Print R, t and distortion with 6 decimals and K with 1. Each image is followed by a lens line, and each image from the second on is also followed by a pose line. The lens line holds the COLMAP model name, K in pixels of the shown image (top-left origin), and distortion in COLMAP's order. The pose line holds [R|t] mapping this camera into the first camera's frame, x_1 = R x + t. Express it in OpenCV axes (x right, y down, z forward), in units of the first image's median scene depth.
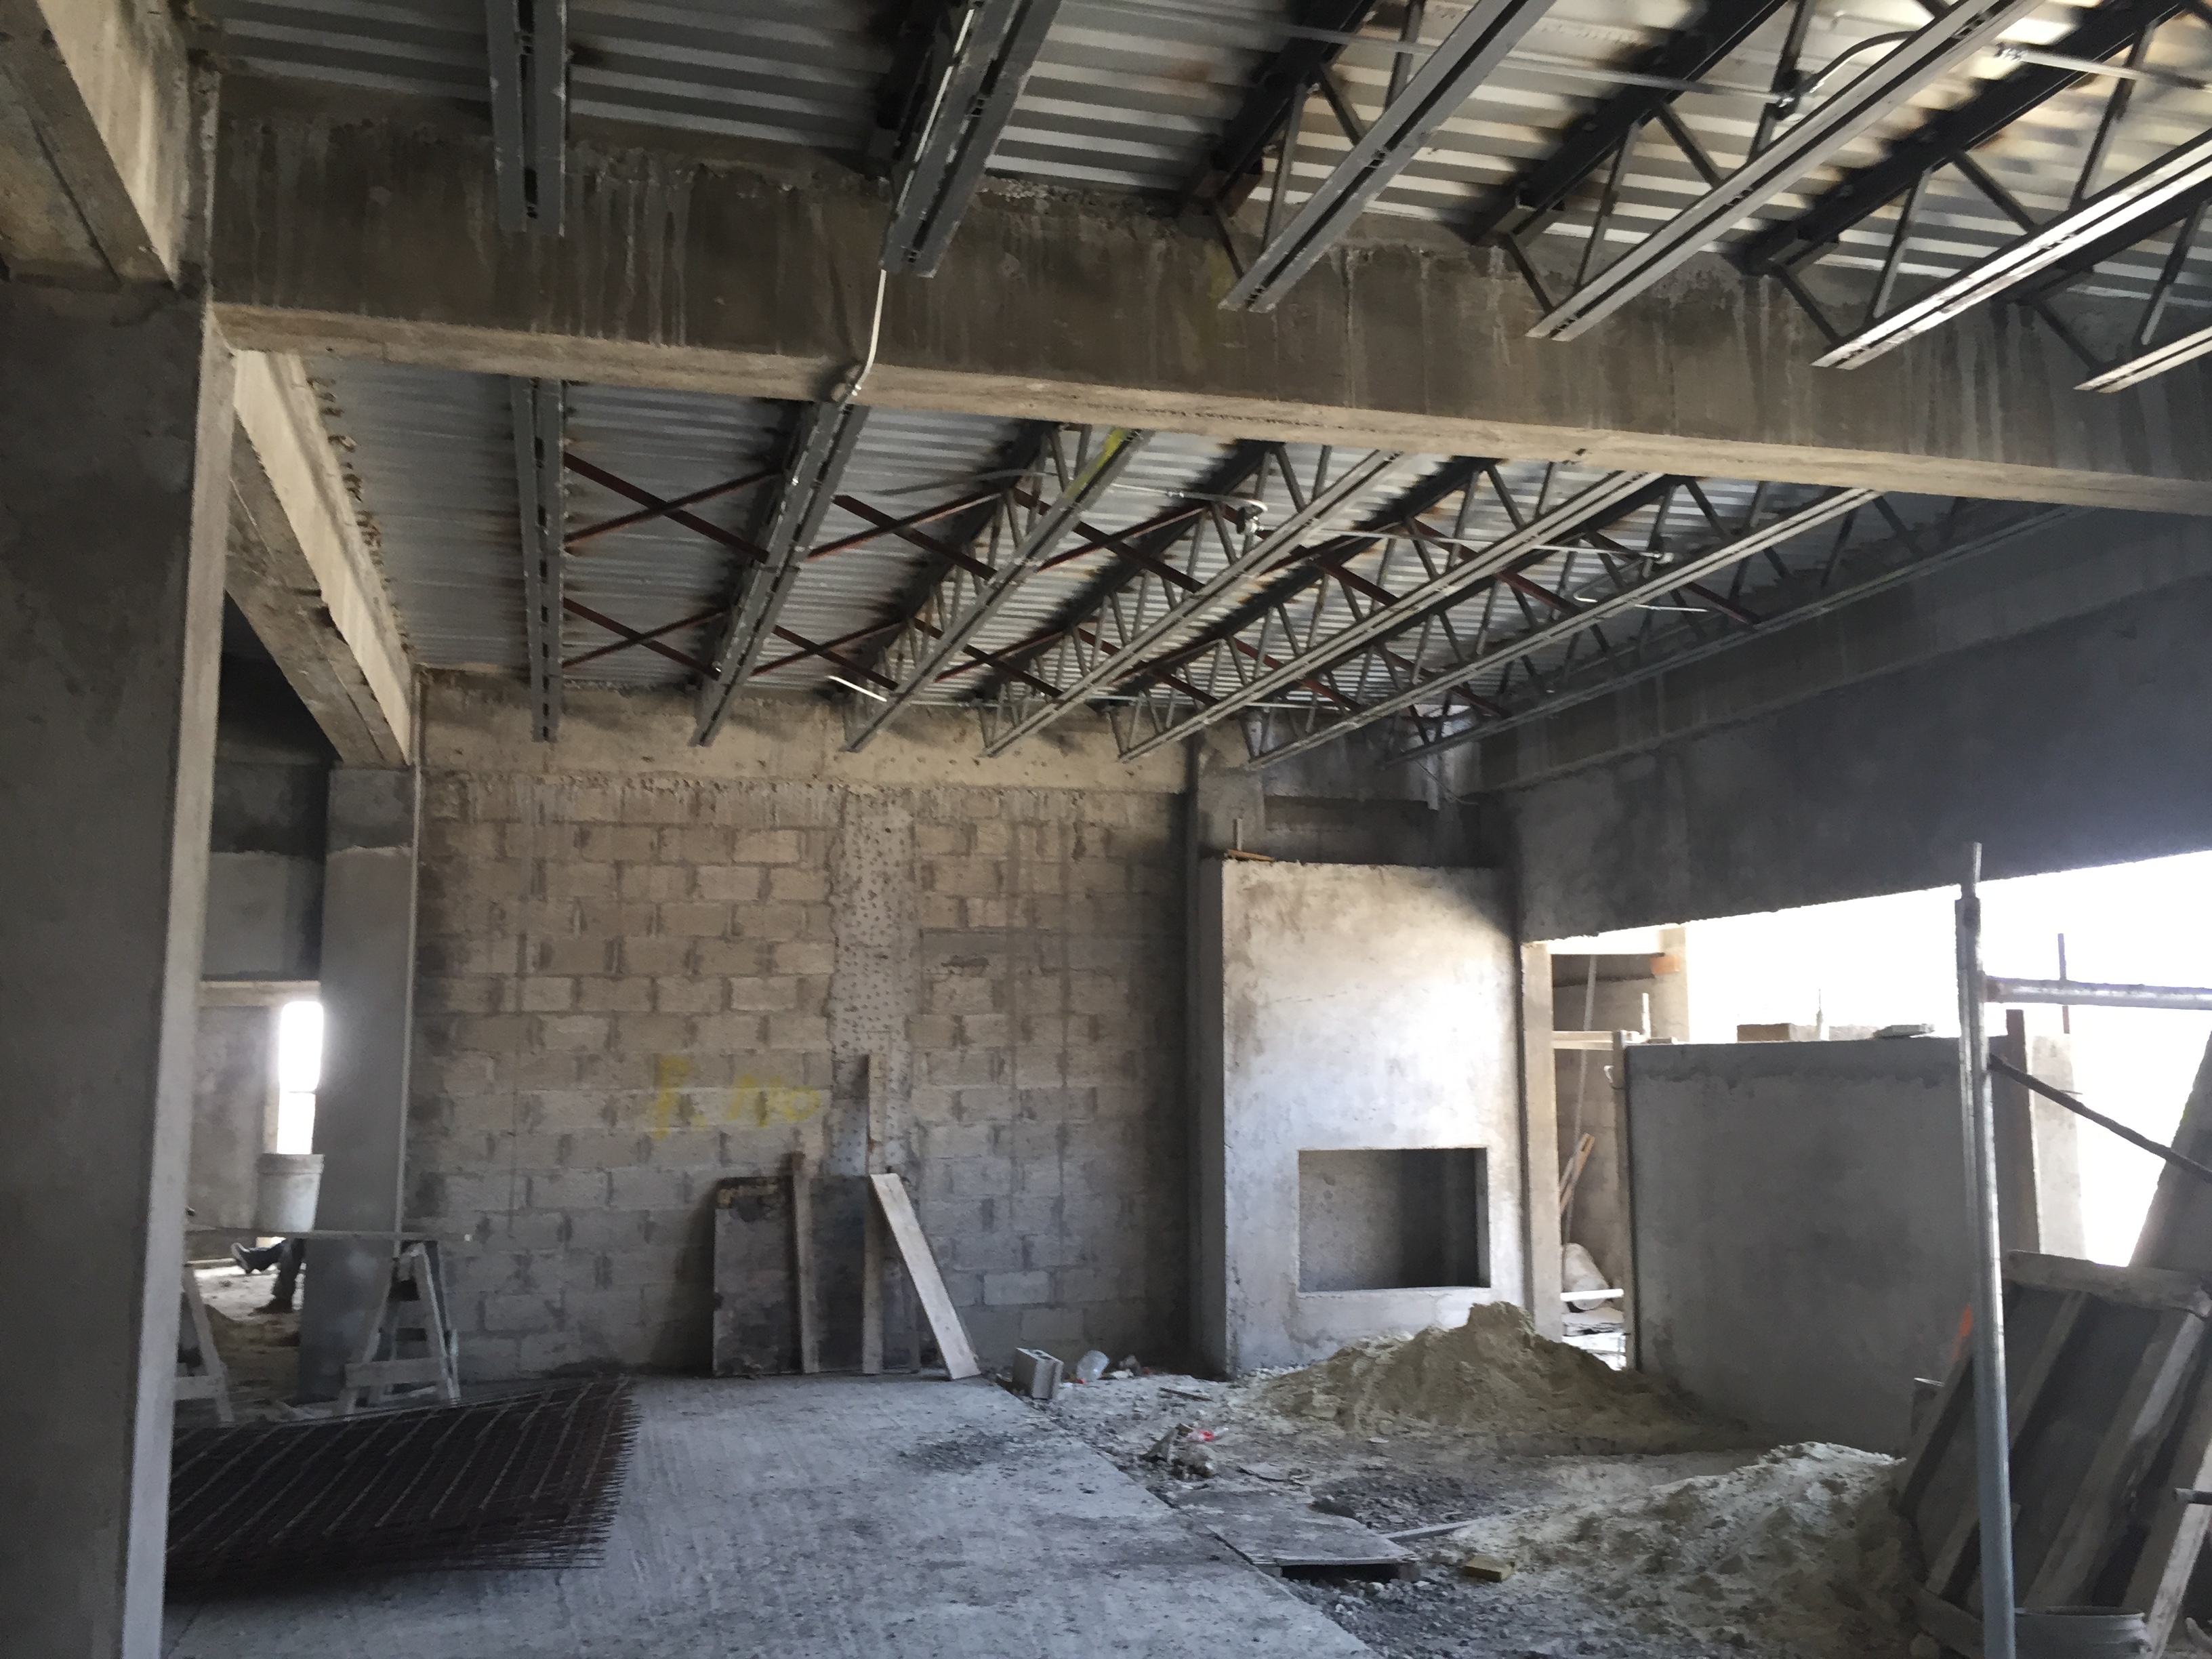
lens RADIAL K [[1902.7, 0, 1081.3], [0, 1902.7, 866.6], [0, 0, 1]] dist [0.096737, -0.137723]
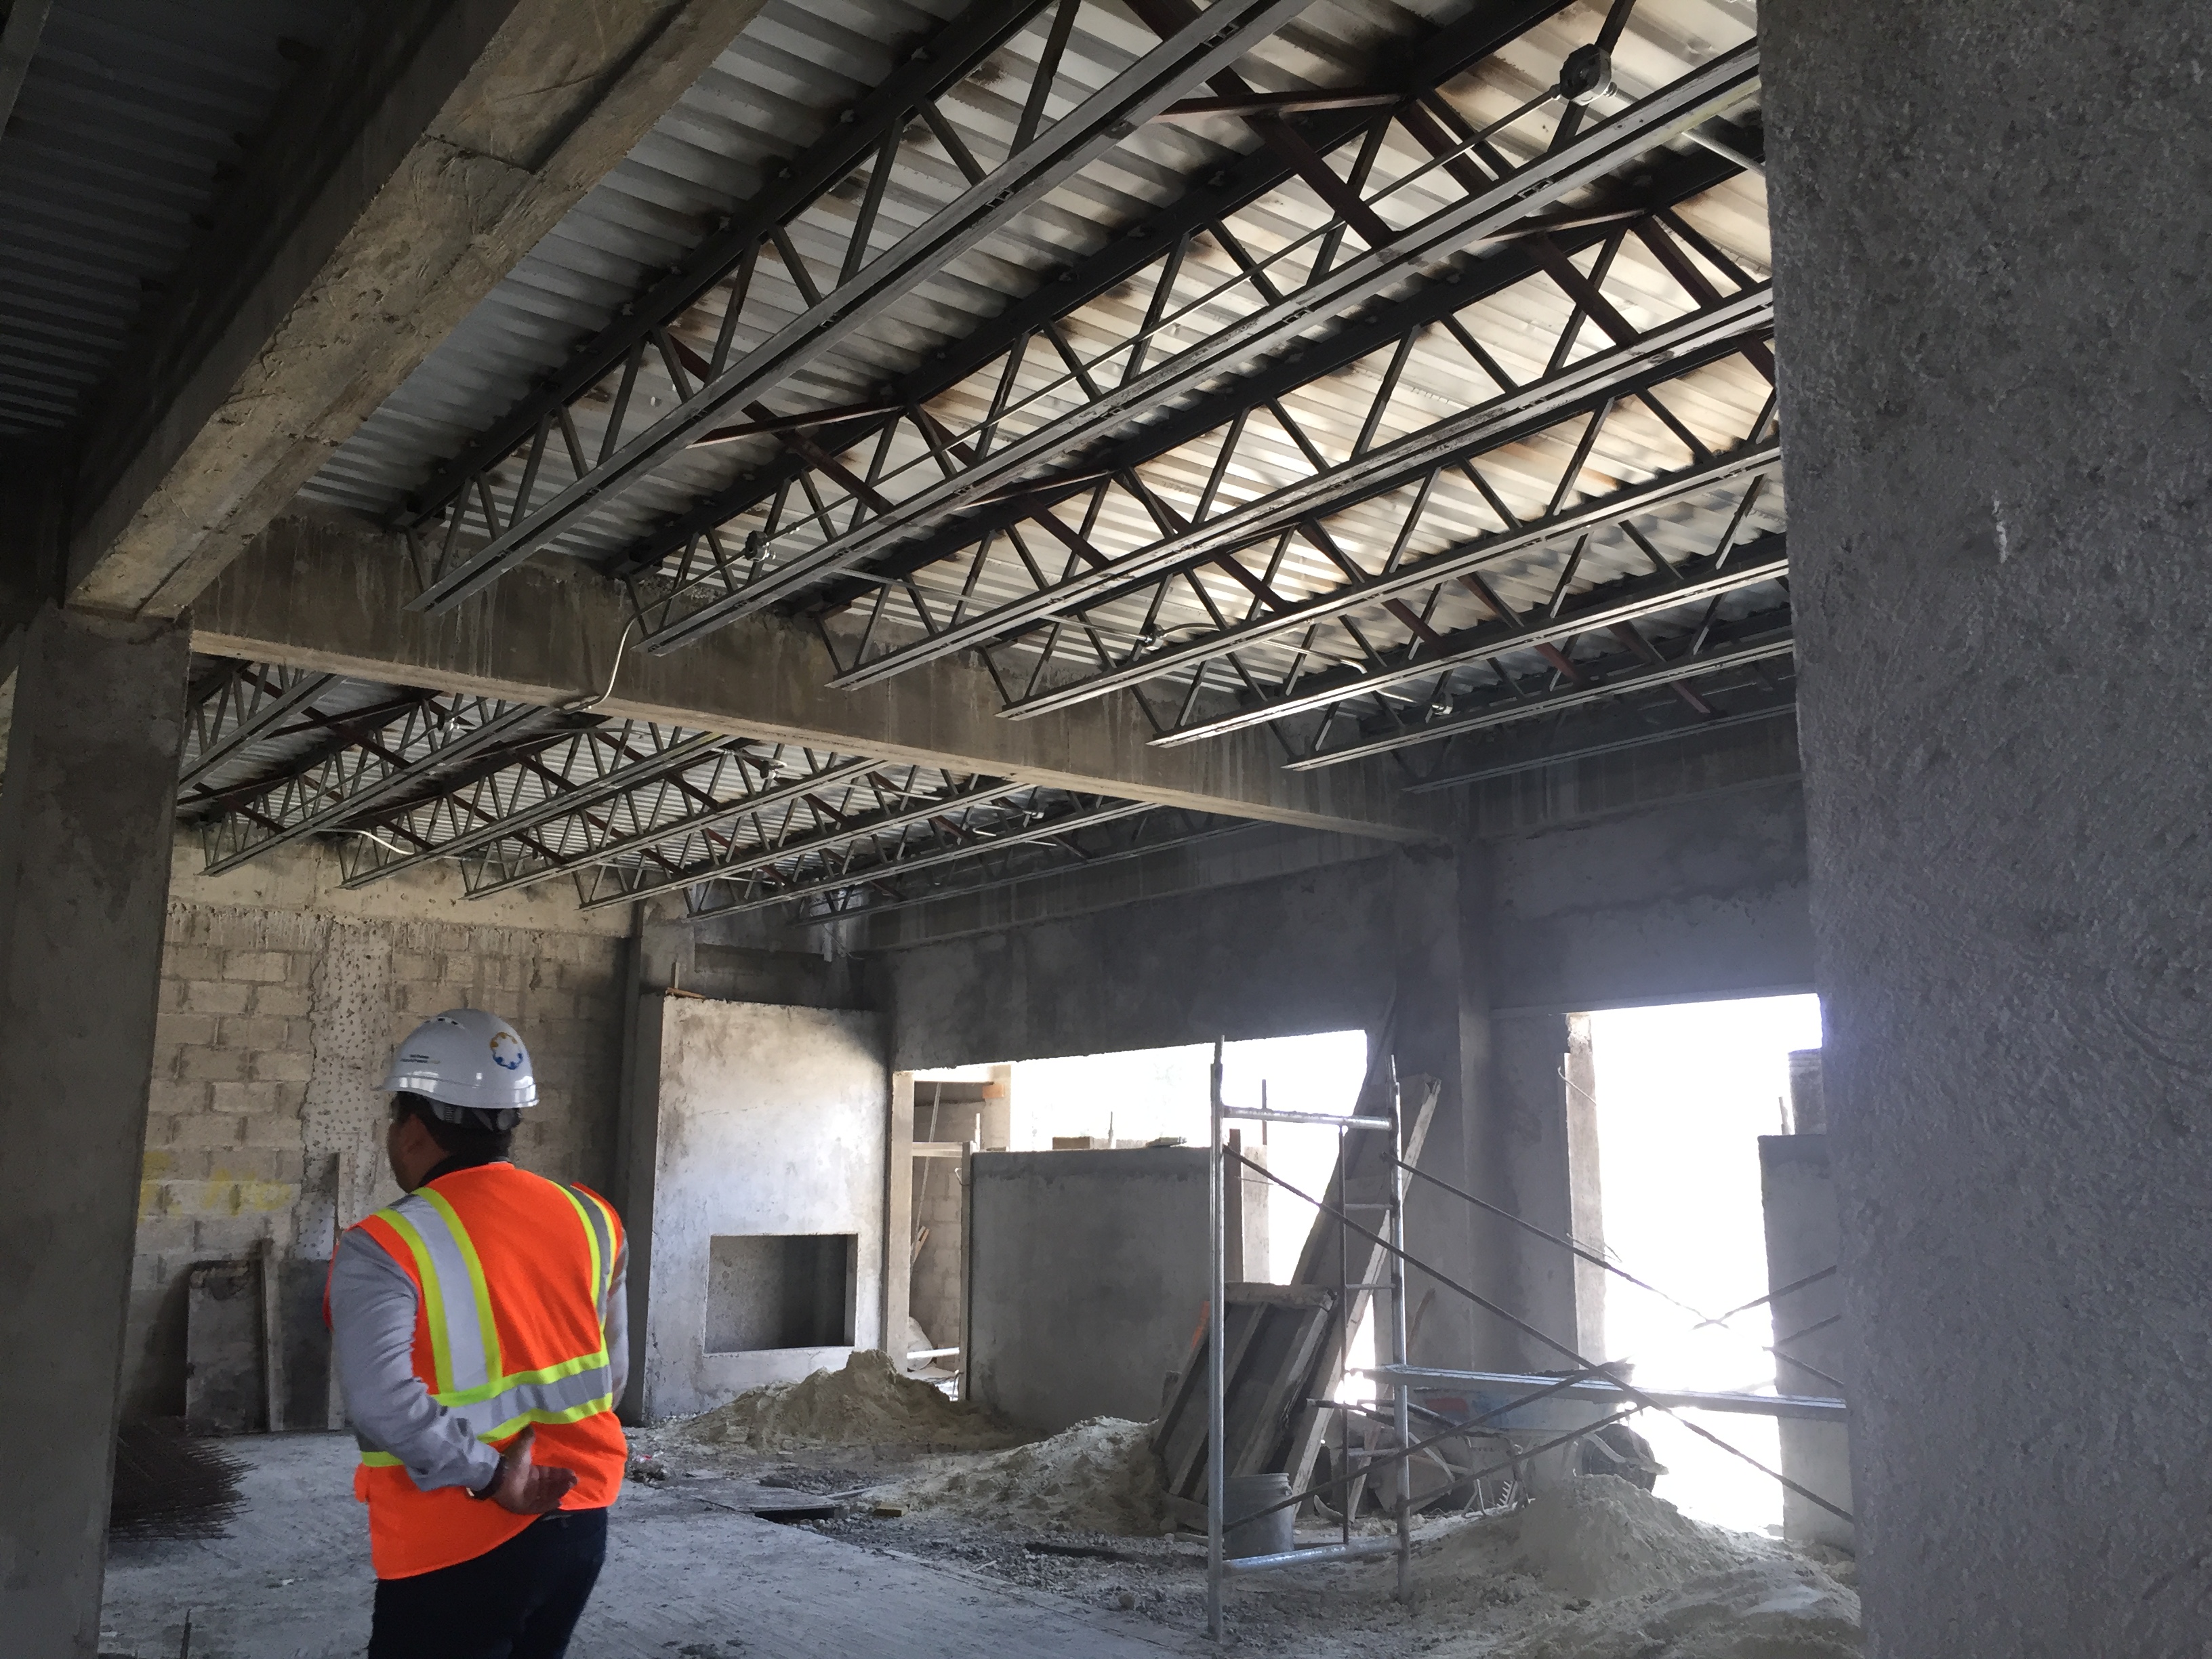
lens RADIAL K [[1902.7, 0, 1081.3], [0, 1902.7, 866.6], [0, 0, 1]] dist [0.096737, -0.137723]
pose [[0.931502, 0.071790, 0.356582, -0.122769], [-0.049376, 0.996212, -0.071582, -0.012024], [-0.360370, 0.049072, 0.931518, -0.249657]]
